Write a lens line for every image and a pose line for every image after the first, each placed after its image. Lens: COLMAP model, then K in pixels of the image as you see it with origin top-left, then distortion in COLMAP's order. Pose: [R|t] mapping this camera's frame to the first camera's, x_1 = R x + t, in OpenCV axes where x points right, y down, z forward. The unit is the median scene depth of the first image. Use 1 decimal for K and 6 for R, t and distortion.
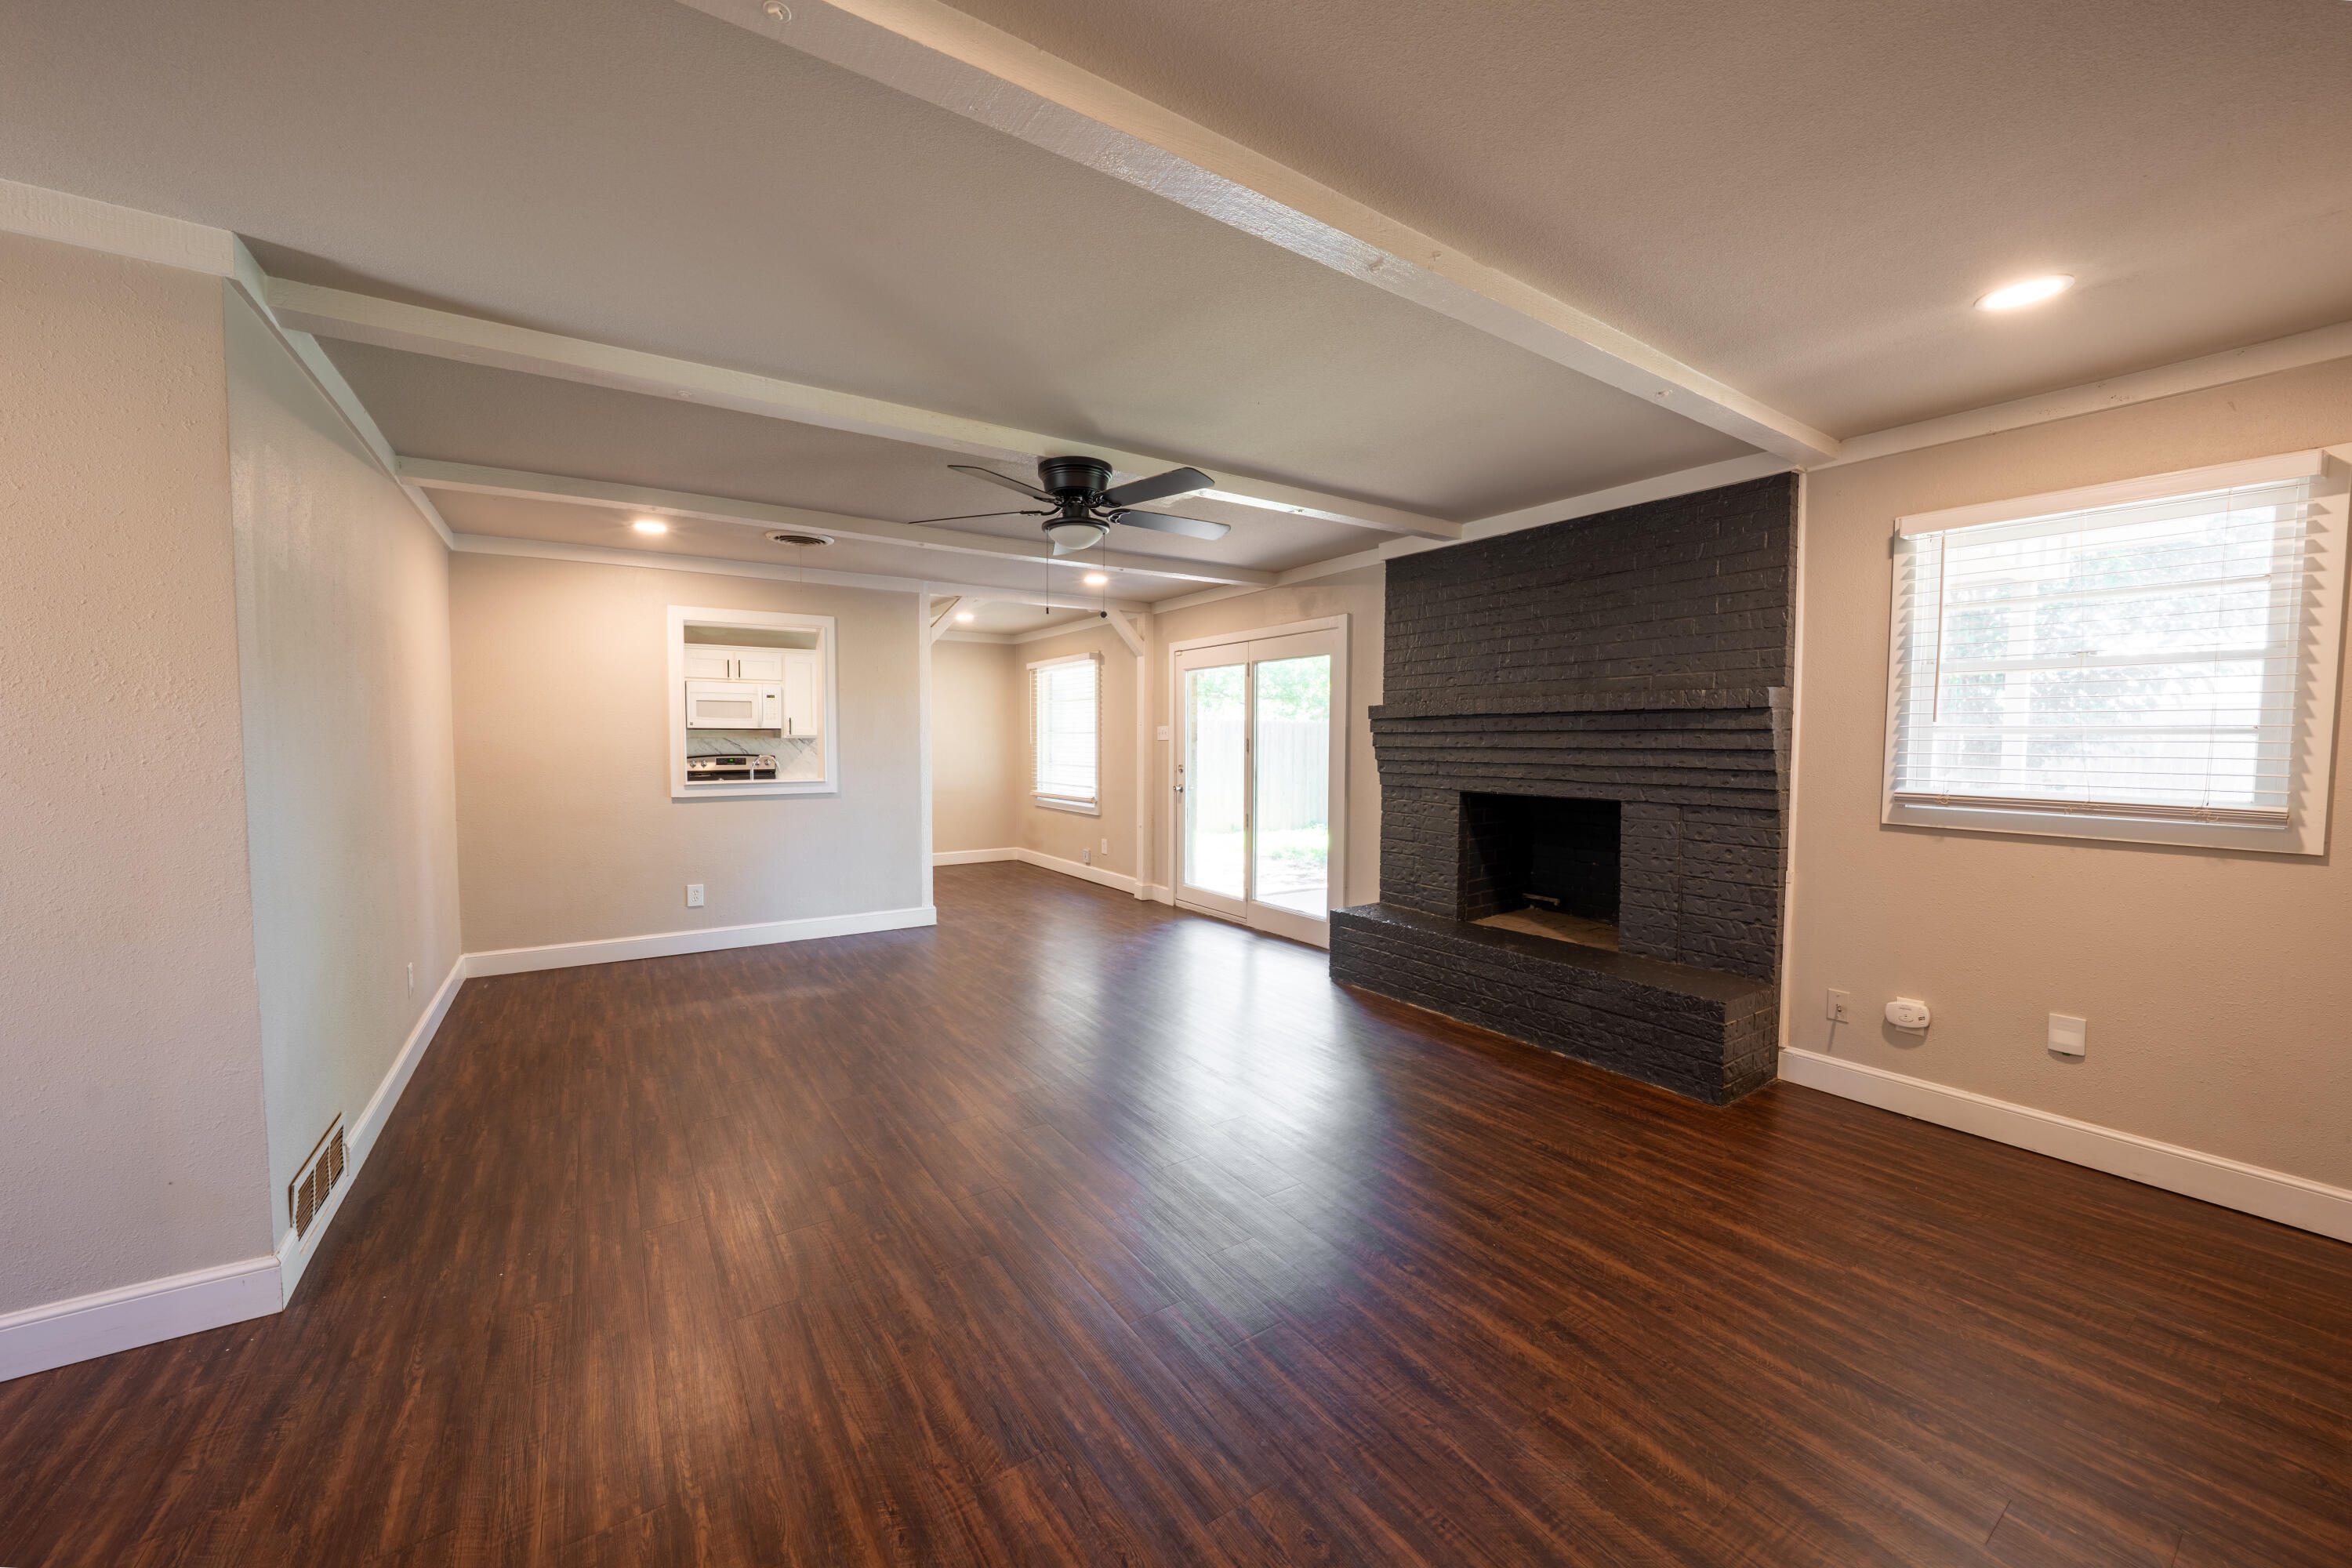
lens RADIAL K [[860.4, 0, 1152.5], [0, 860.4, 782.5], [0, 0, 1]] dist [-0.020338, 0.000155]
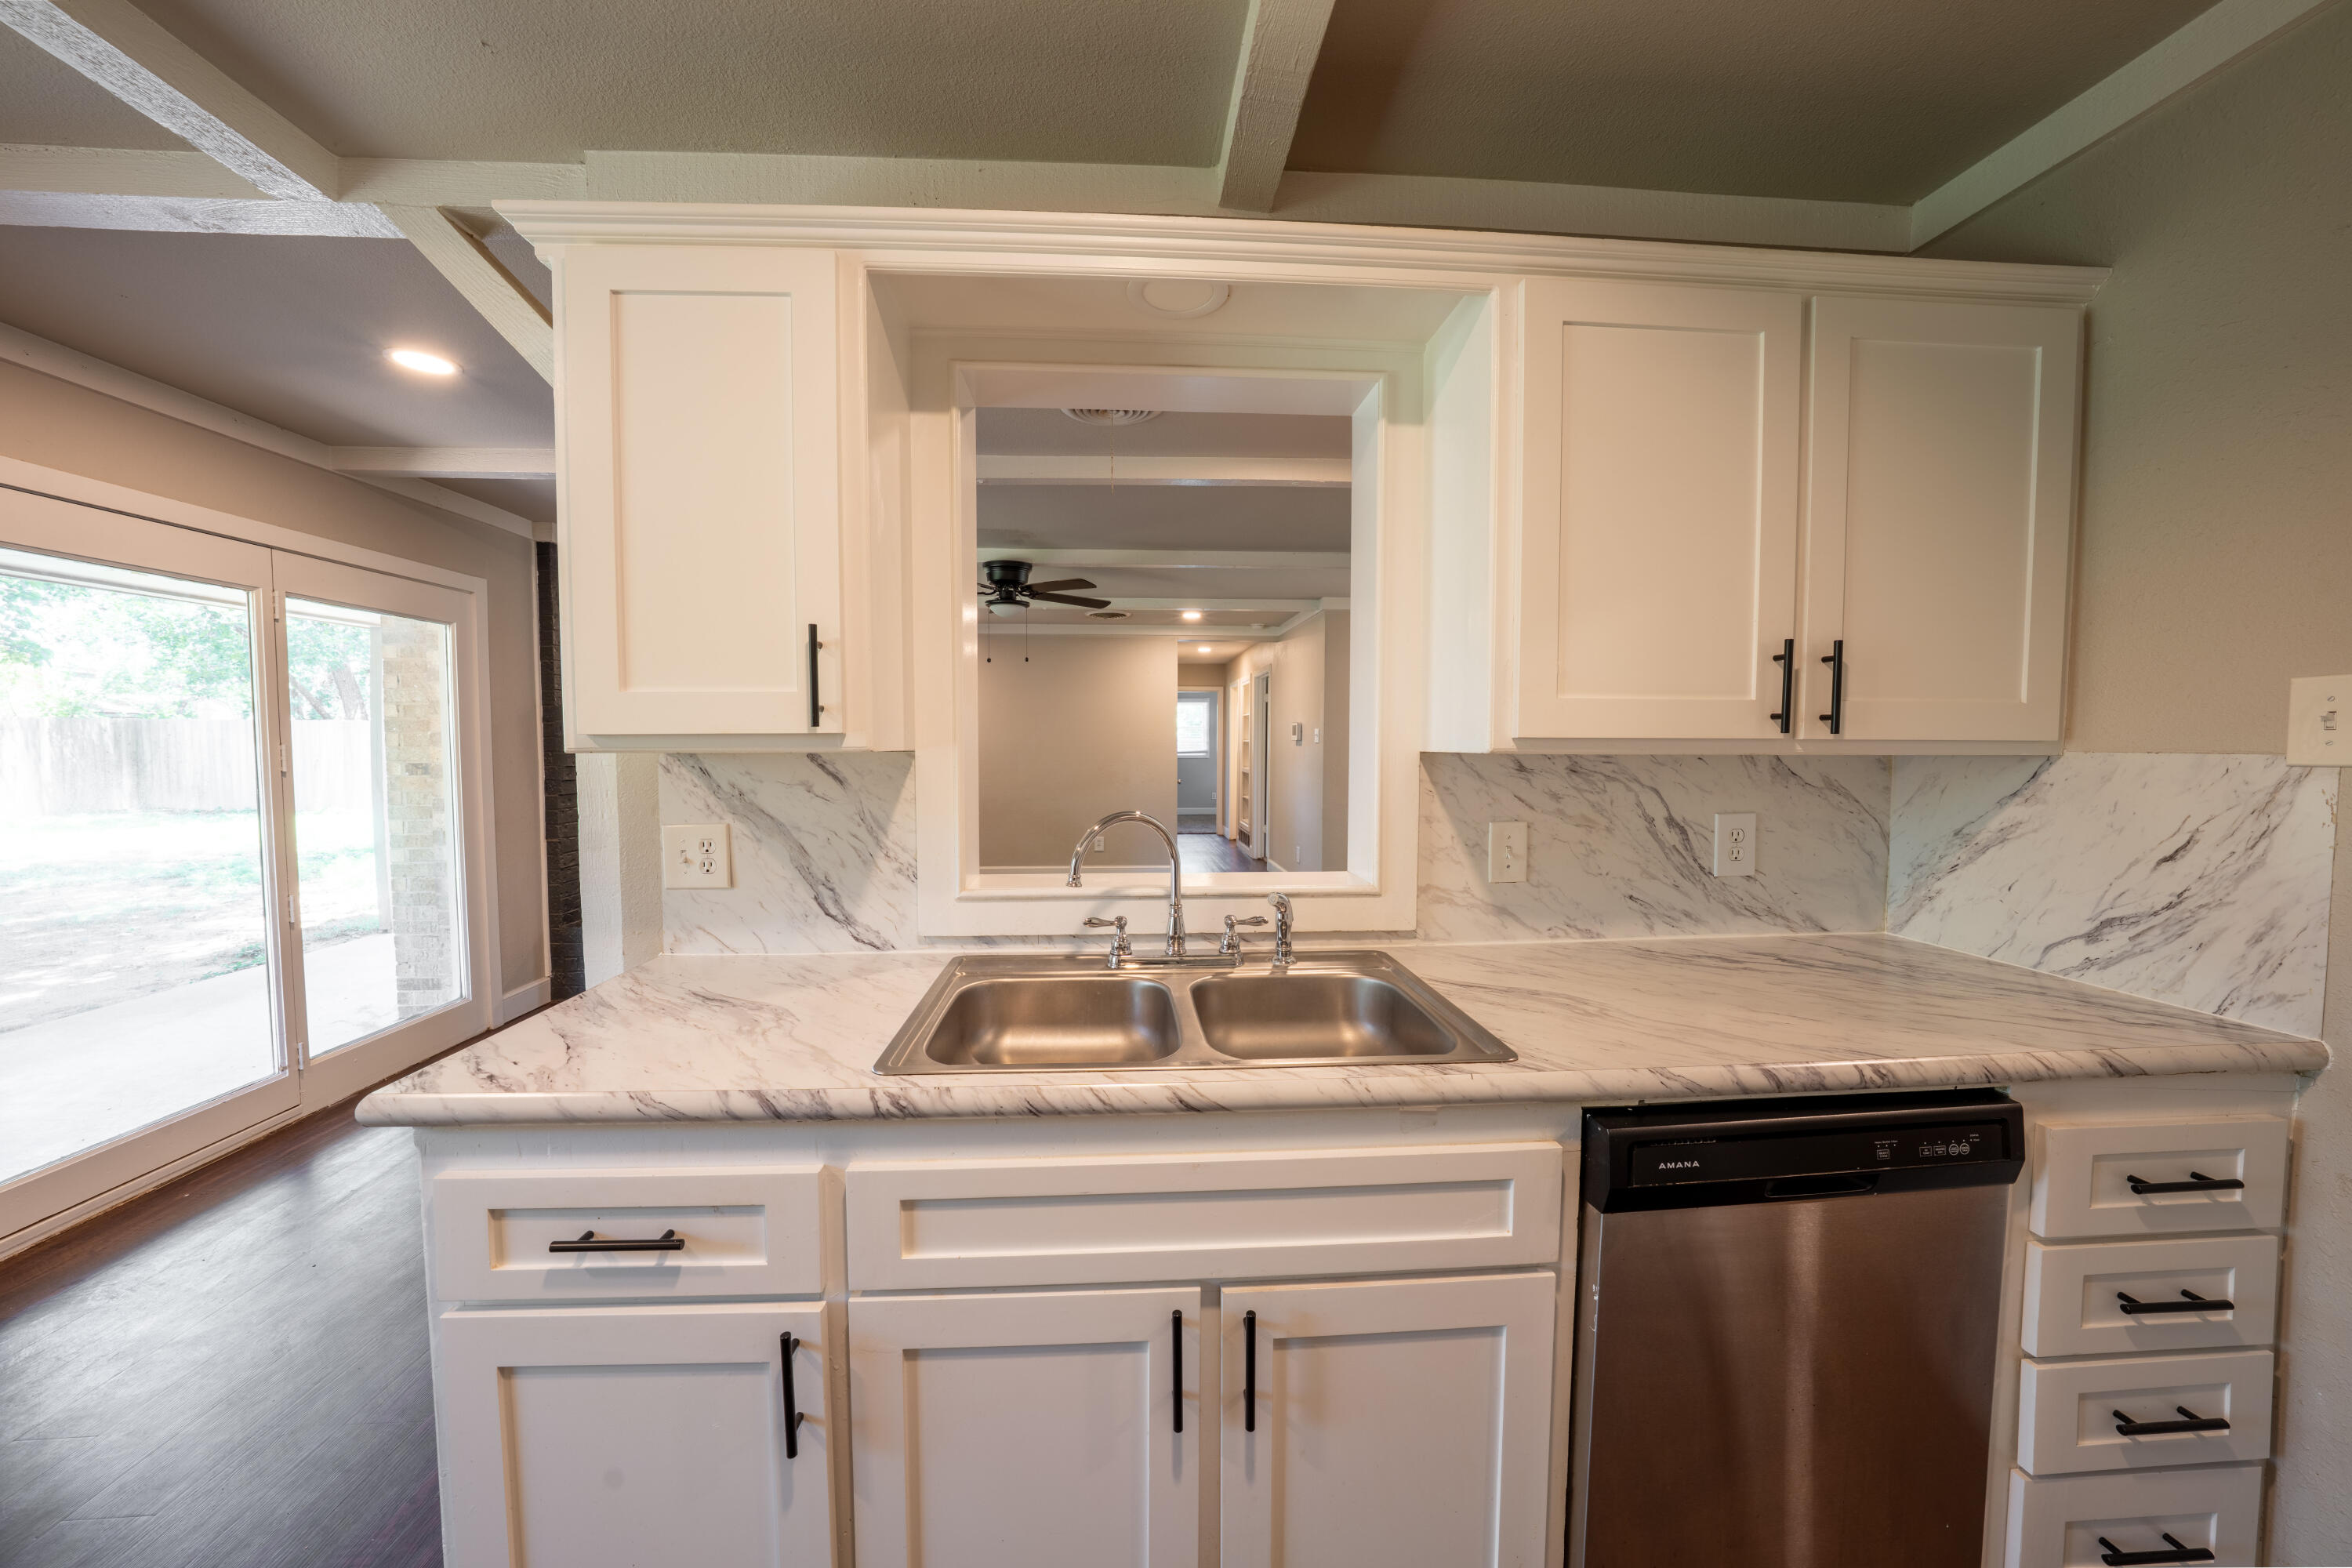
lens RADIAL K [[812.8, 0, 1163.6], [0, 812.8, 778.6], [0, 0, 1]] dist [-0.032275, 0.006514]
pose [[-0.875568, -0.023787, 0.482508, -0.789218], [0.024632, 0.995290, 0.093764, -0.088018], [-0.482466, 0.093982, -0.870858, 1.640515]]
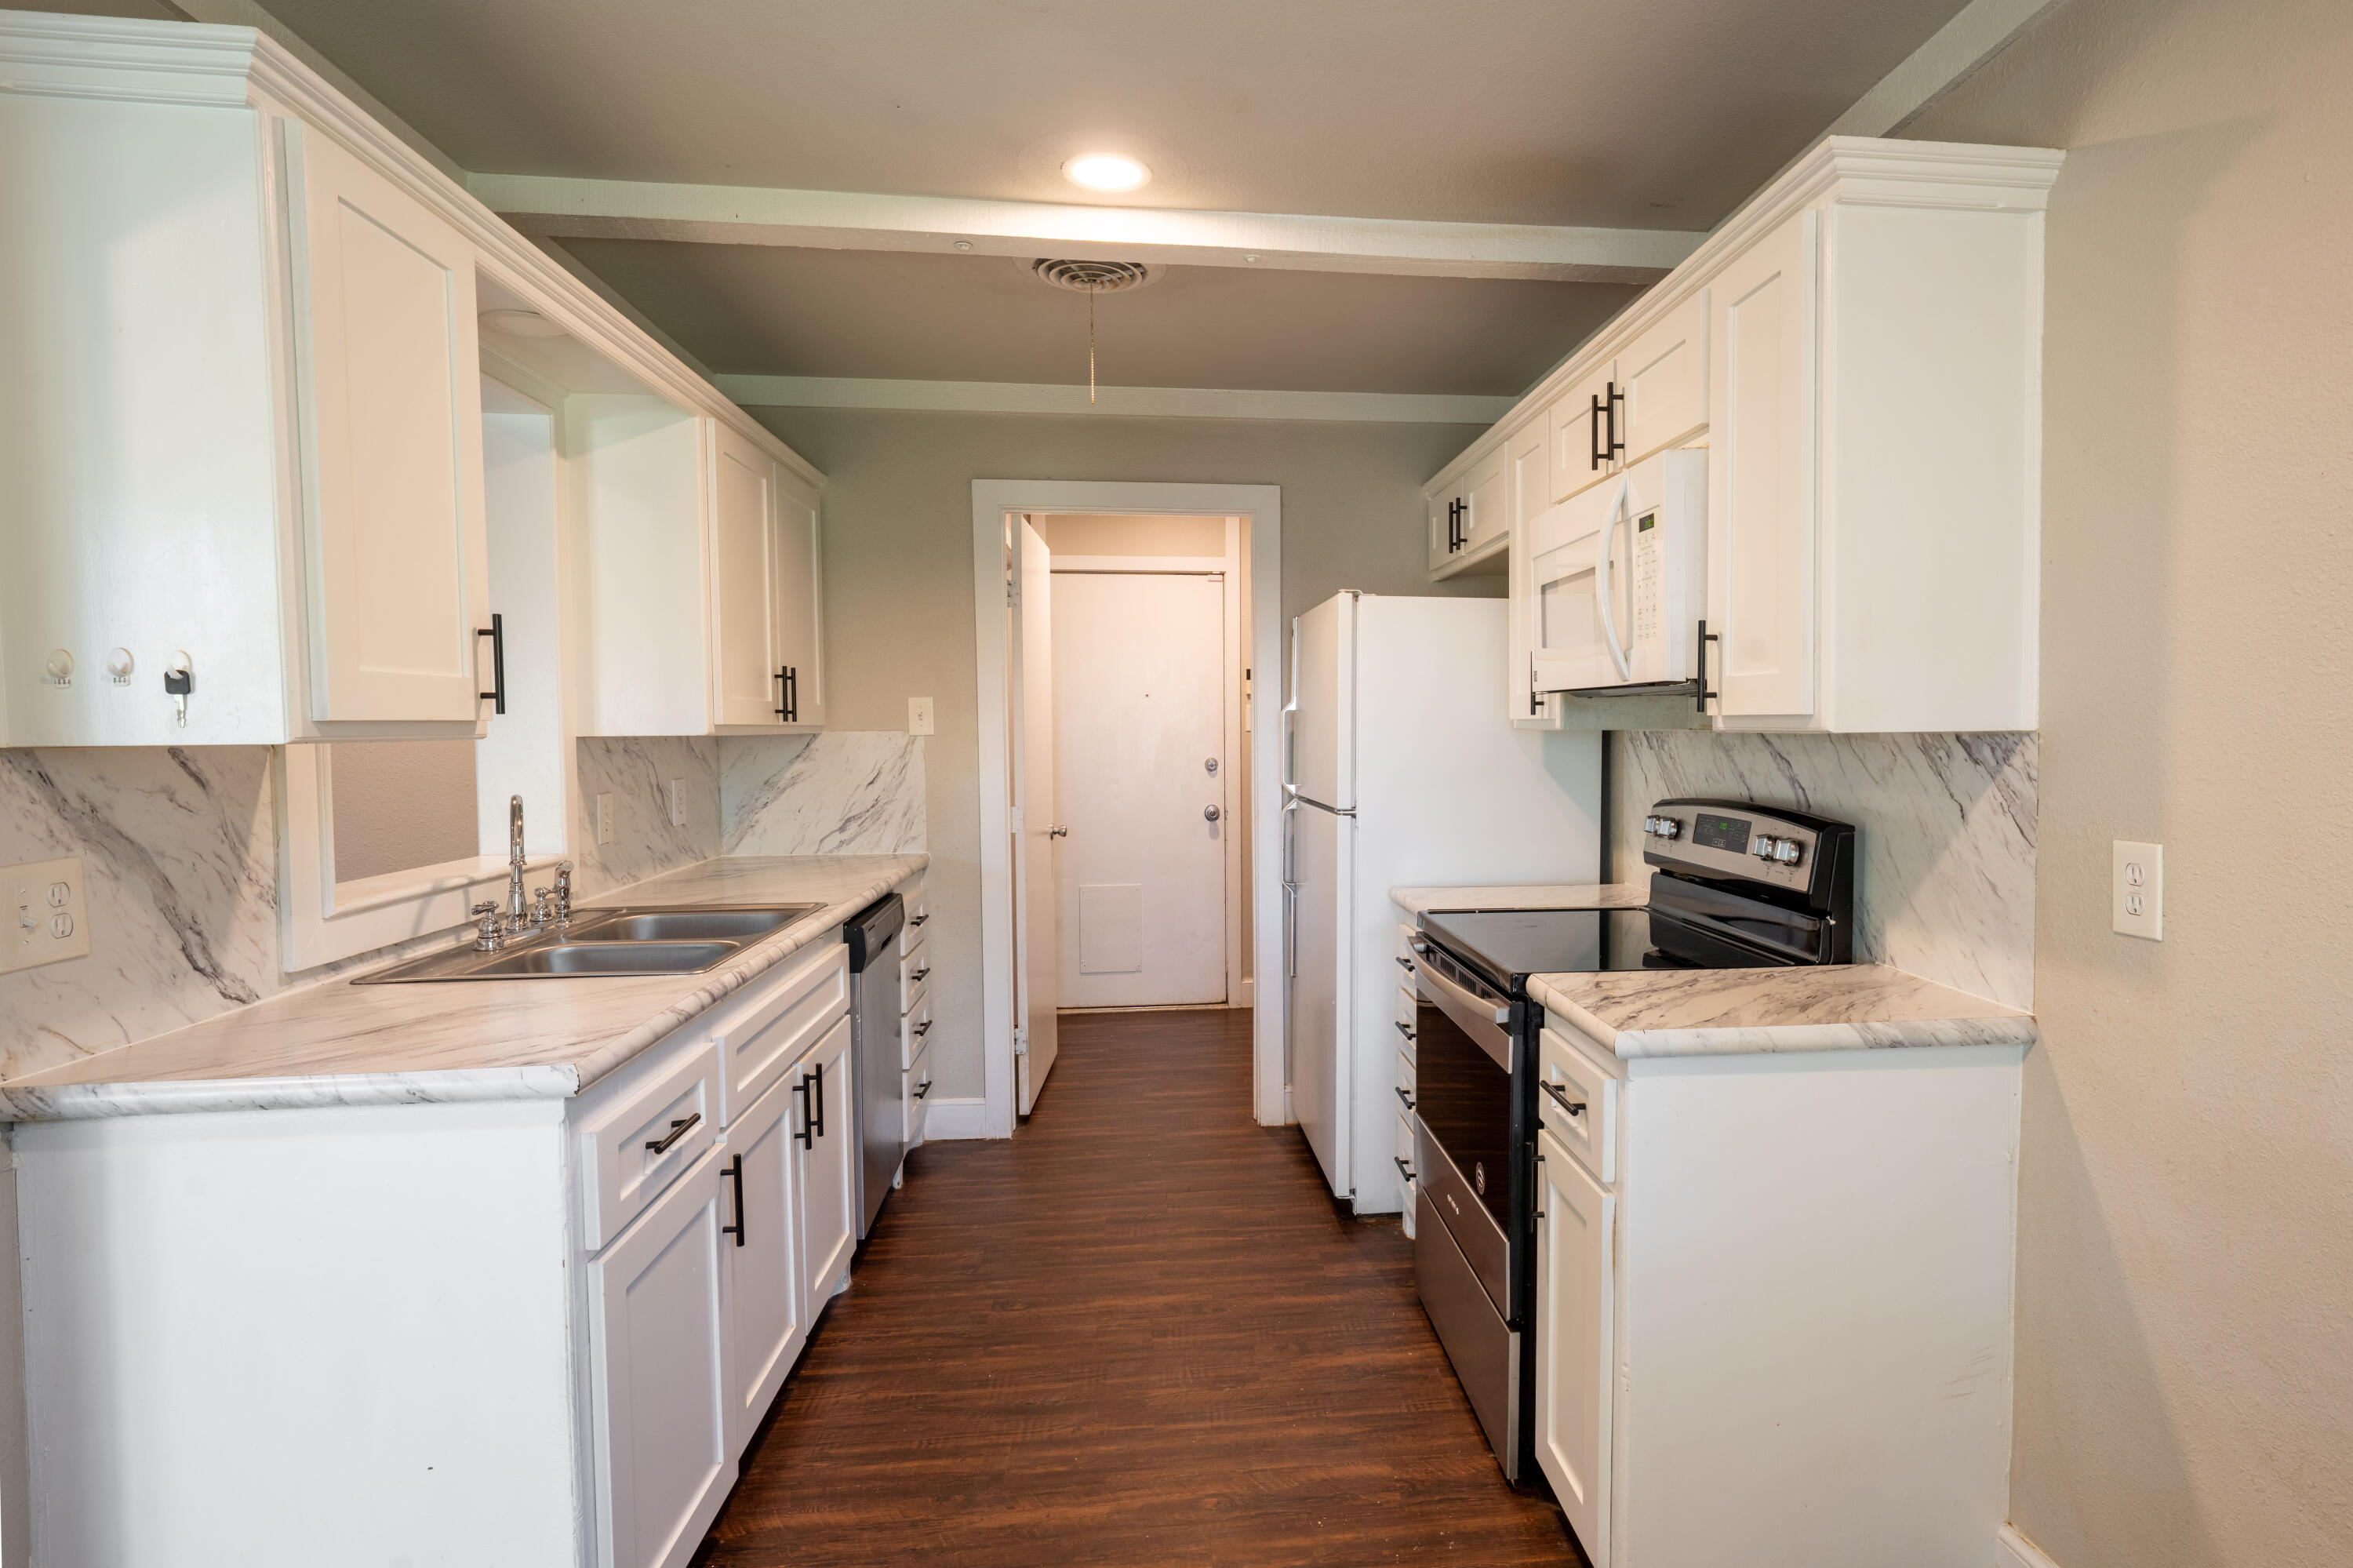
lens RADIAL K [[1236.2, 0, 1292.3], [0, 1236.2, 779.4], [0, 0, 1]] dist [-0.001007, 0.000544]
pose [[-0.430257, 0.042562, -0.901703, -0.265255], [-0.041984, 0.996863, 0.067087, -0.100775], [0.901730, 0.066721, -0.427120, 1.898902]]
